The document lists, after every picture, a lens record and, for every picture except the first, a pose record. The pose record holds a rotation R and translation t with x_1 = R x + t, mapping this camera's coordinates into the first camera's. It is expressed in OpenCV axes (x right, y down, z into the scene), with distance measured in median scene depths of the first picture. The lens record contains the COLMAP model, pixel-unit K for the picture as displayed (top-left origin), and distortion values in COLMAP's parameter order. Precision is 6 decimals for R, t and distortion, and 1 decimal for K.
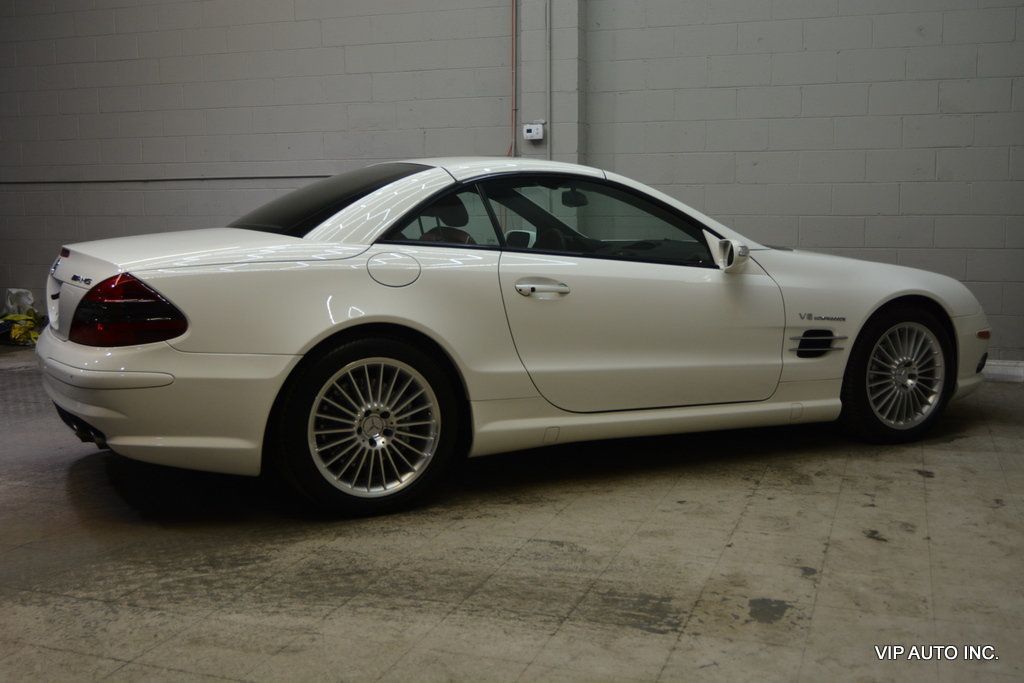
lens RADIAL K [[1111.2, 0, 513.5], [0, 1111.2, 339.0], [0, 0, 1]] dist [-0.004478, 0.002044]
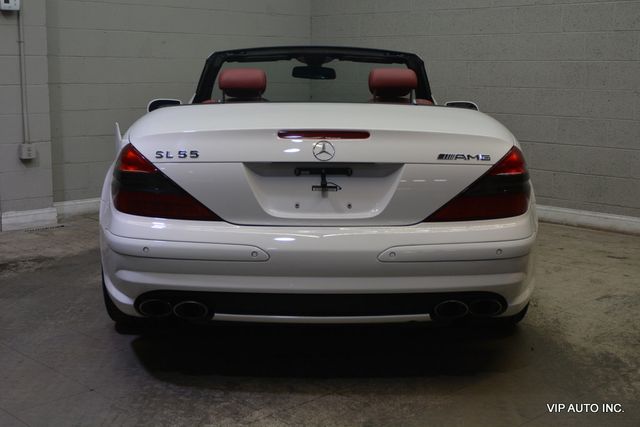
lens RADIAL K [[879.1, 0, 320.0], [0, 879.1, 213.5], [0, 0, 1]] dist [-0.001411, 0.002710]
pose [[0.435434, -0.138681, 0.889474, -1.280921], [0.099732, 0.989412, 0.105440, -0.110012], [-0.894679, 0.042797, 0.444654, 0.839900]]
